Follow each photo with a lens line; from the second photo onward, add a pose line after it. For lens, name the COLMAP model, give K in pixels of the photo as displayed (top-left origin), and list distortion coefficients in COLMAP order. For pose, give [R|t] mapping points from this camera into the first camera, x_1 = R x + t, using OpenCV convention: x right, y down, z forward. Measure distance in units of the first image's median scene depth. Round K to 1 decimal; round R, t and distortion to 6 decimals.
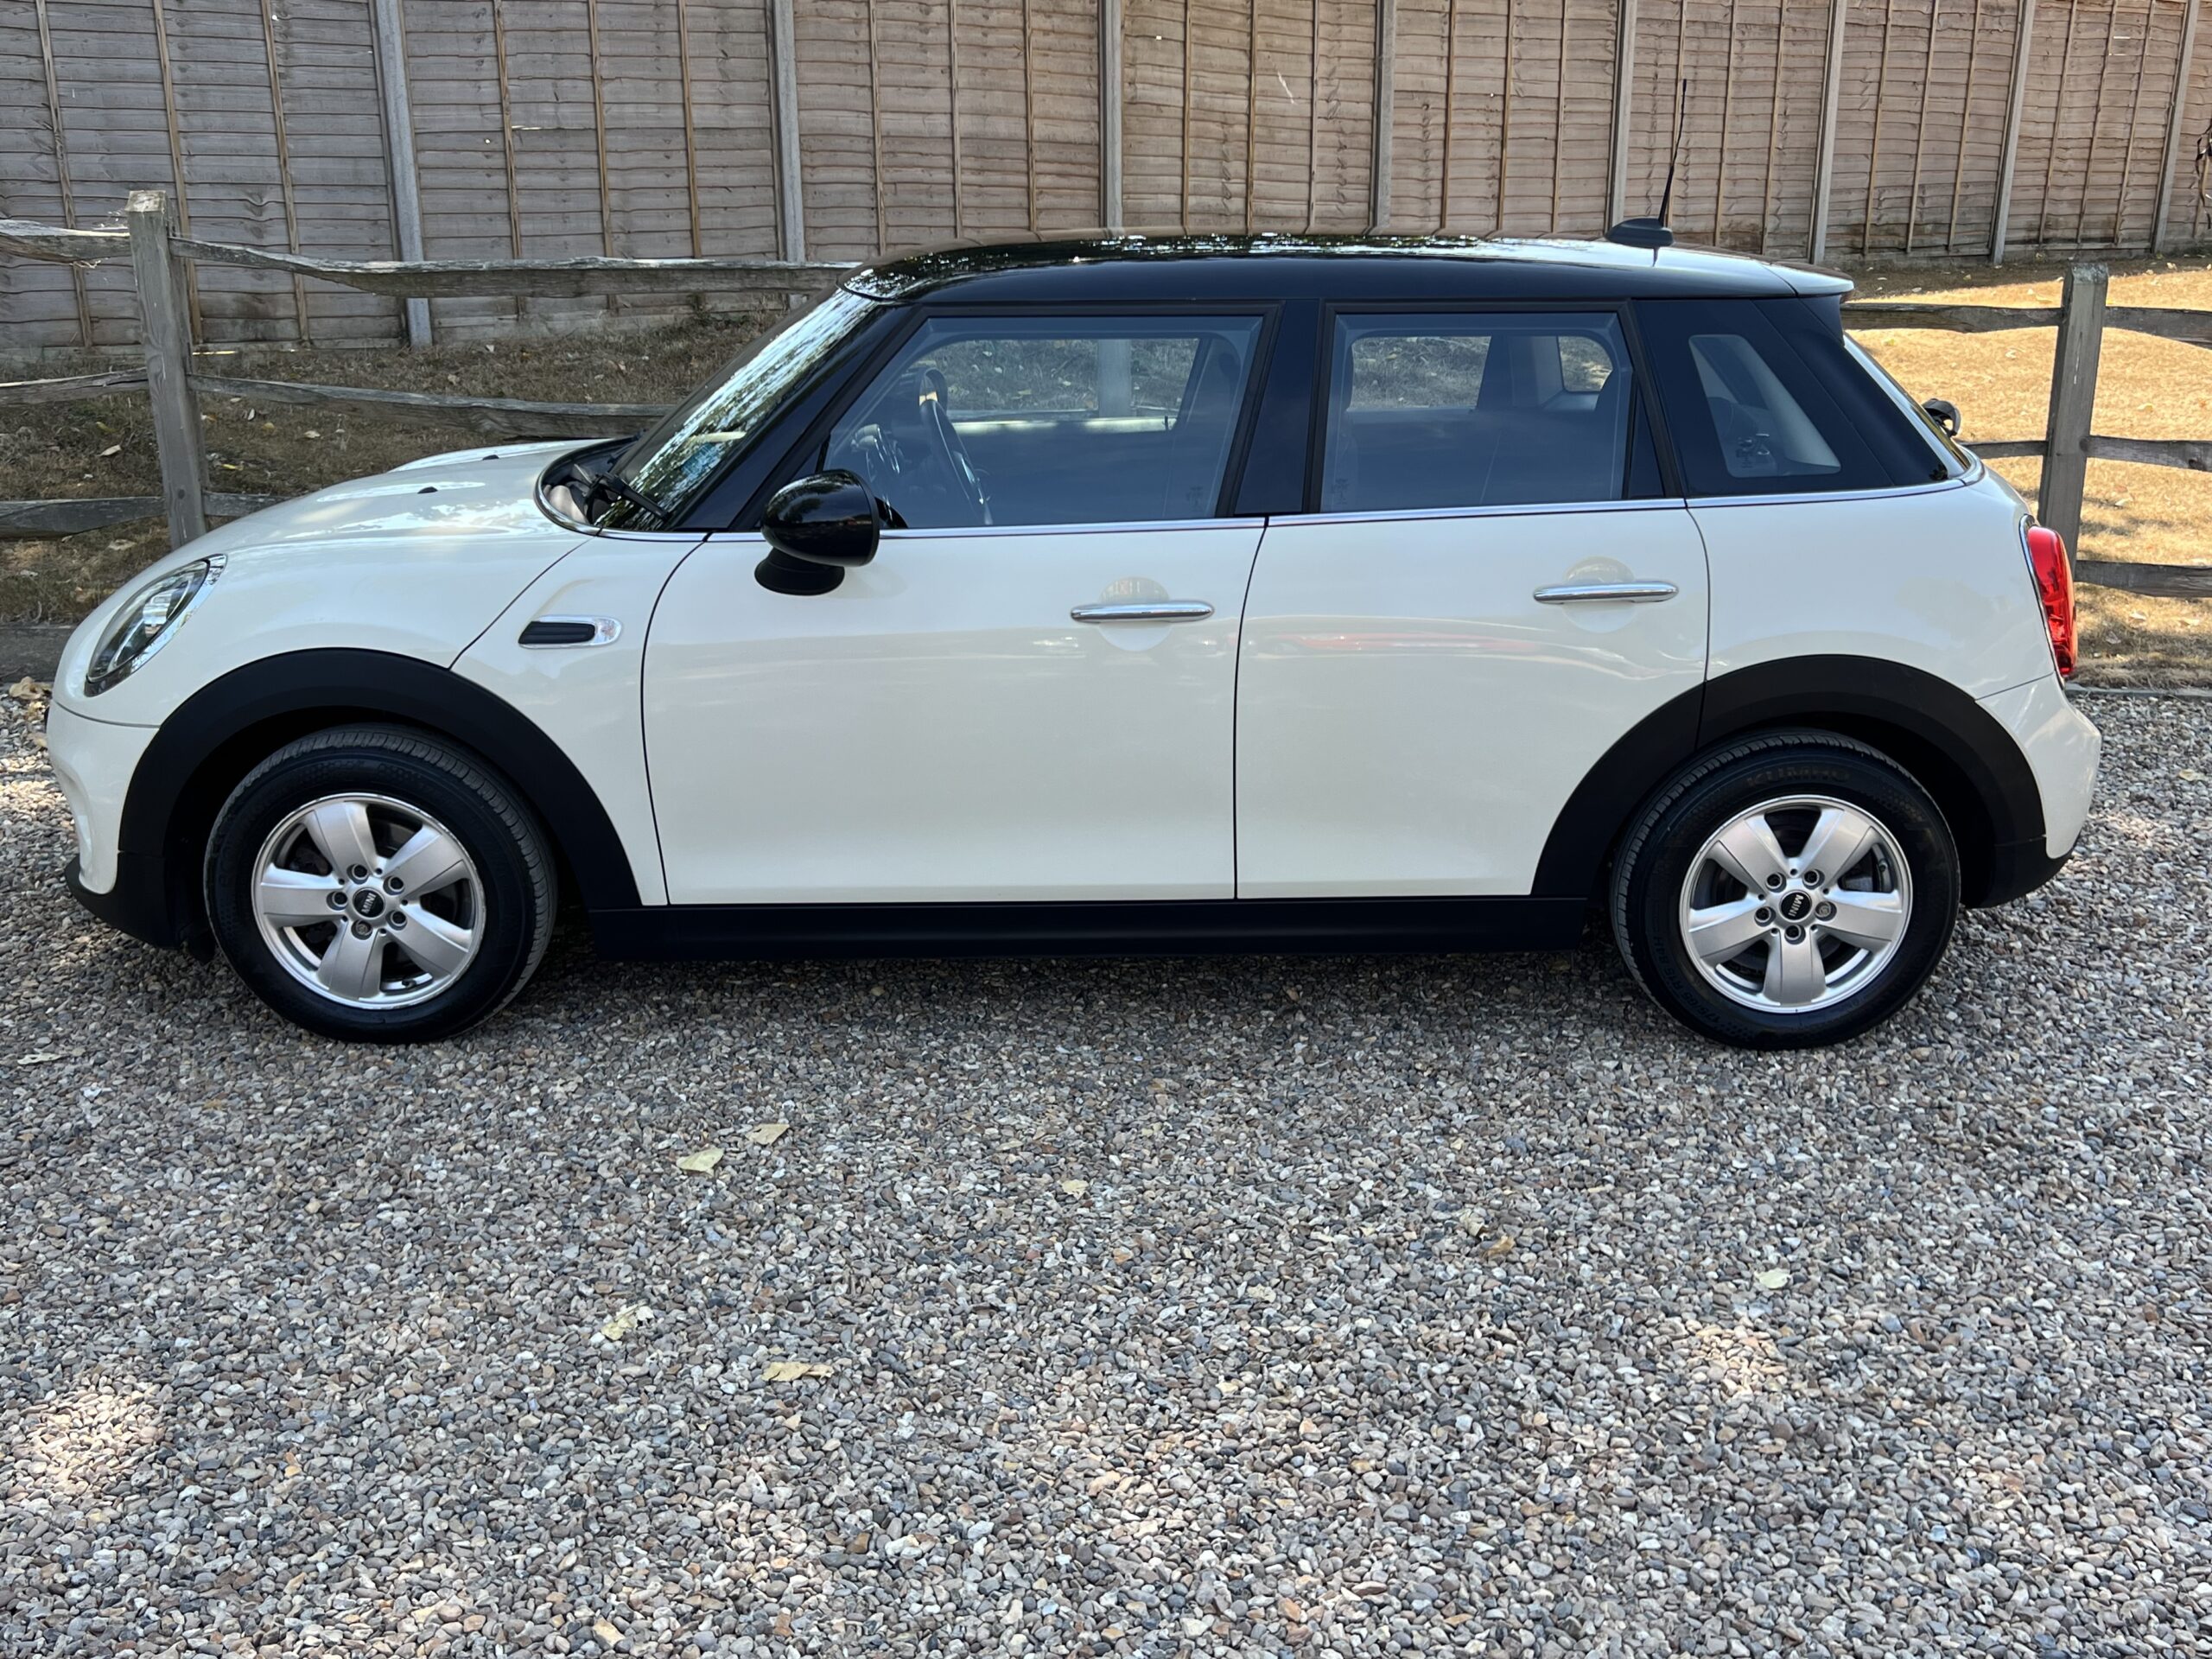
lens RADIAL K [[2105.2, 0, 1115.3], [0, 2105.2, 814.7], [0, 0, 1]] dist [0.036551, 0.000000]
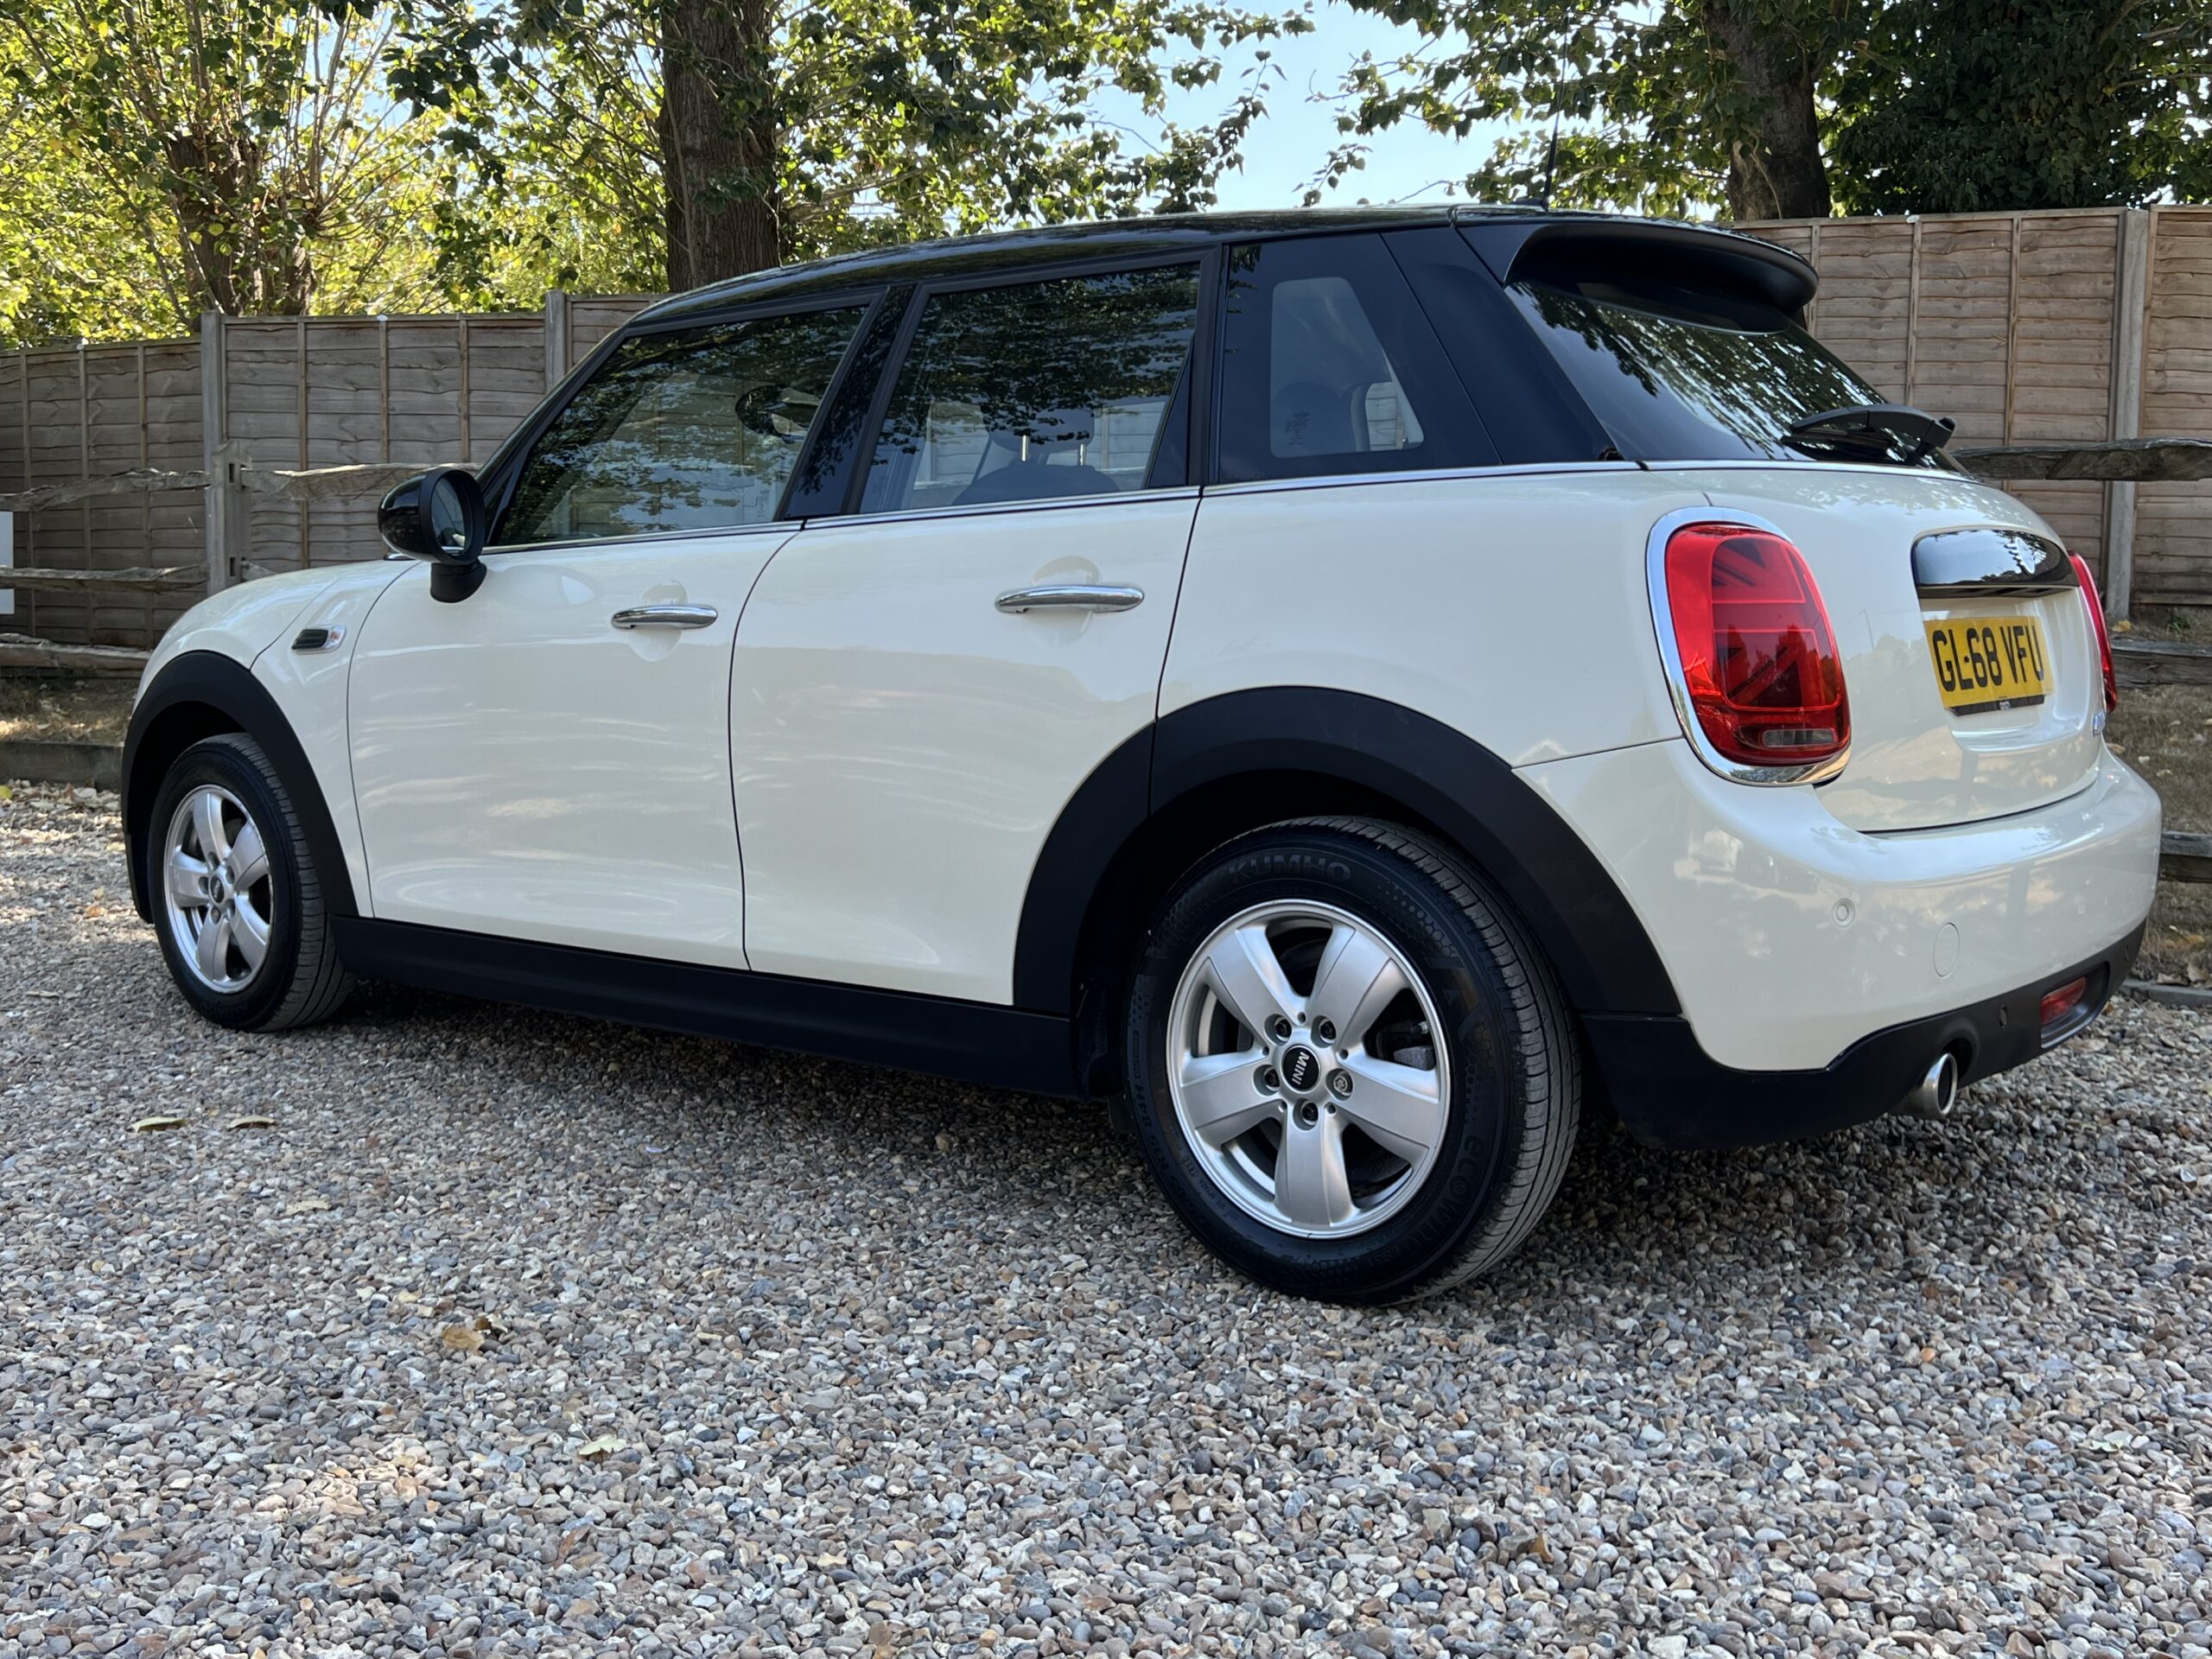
lens RADIAL K [[2105.2, 0, 1096.7], [0, 2105.2, 836.7], [0, 0, 1]] dist [0.036551, 0.000000]
pose [[0.771902, 0.066372, -0.632267, 0.690676], [-0.190167, 0.973105, -0.130013, 0.070699], [0.606633, 0.220594, 0.763764, 0.425794]]
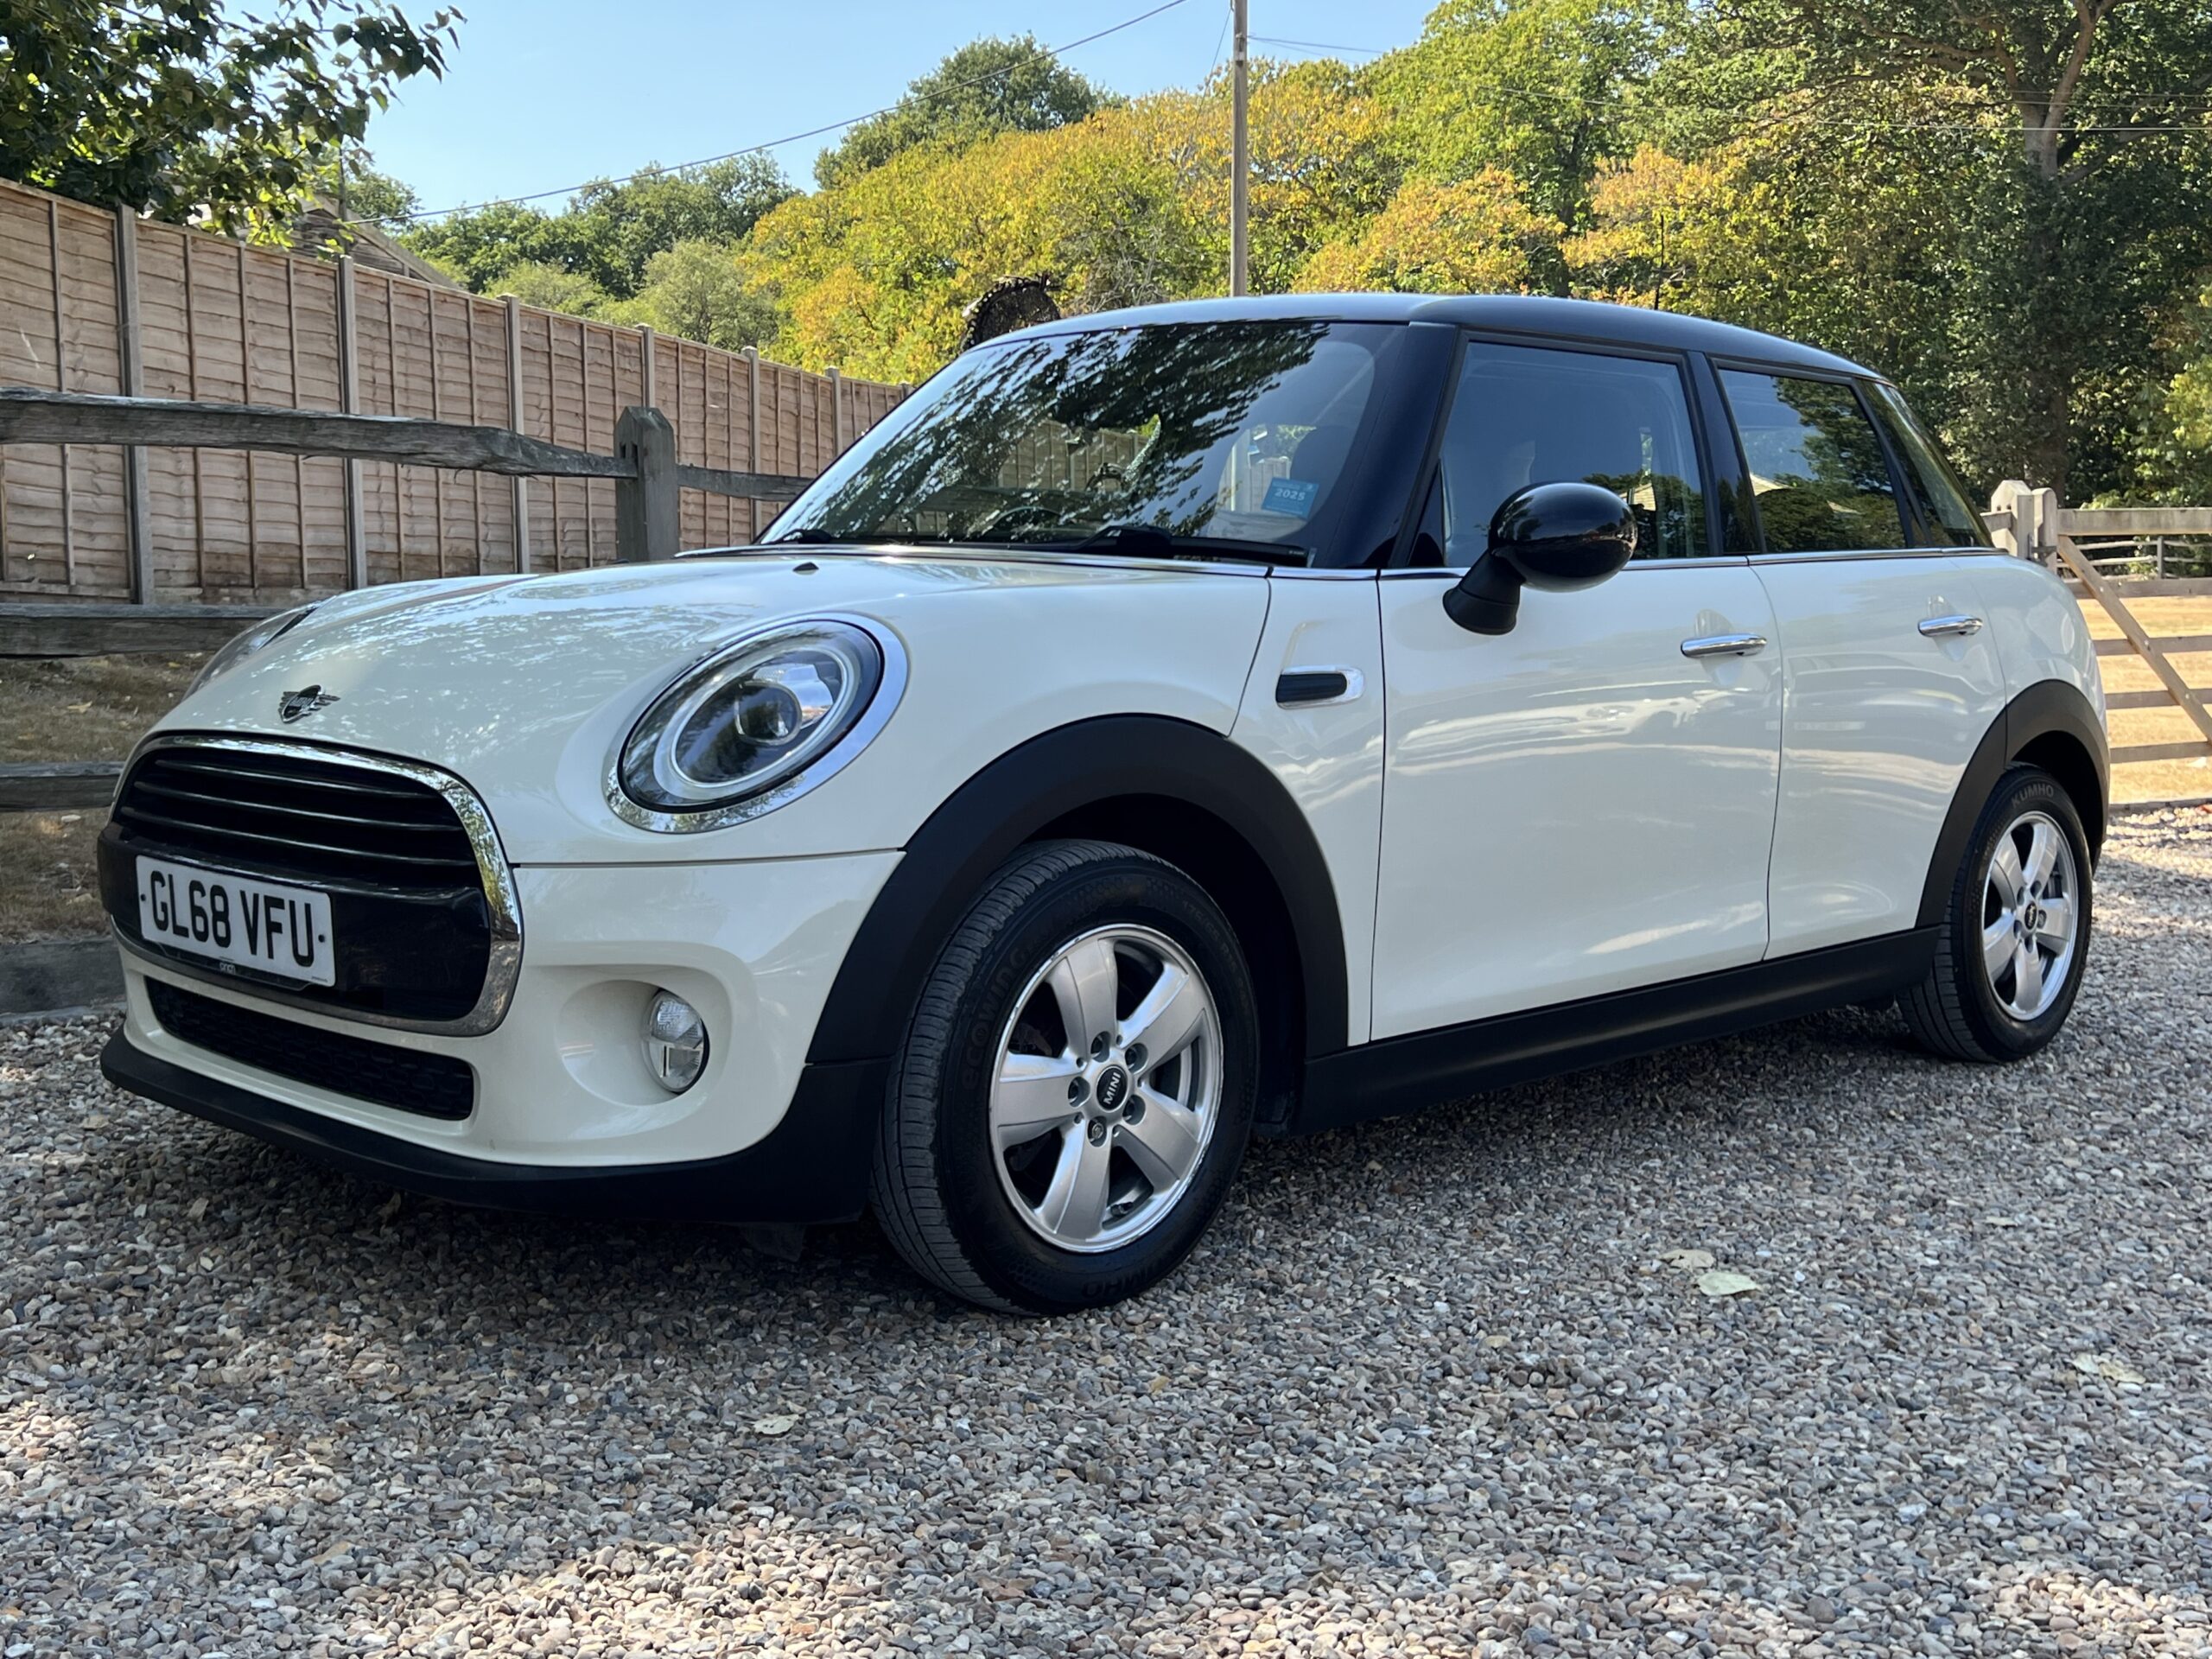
lens RADIAL K [[2474.1, 0, 1103.5], [0, 2474.1, 835.7], [0, 0, 1]] dist [0.032176, 0.000000]
pose [[0.714267, -0.064999, 0.696848, -0.913532], [0.202310, 0.972347, -0.116671, 0.055294], [-0.669995, 0.224314, 0.707665, 0.399649]]
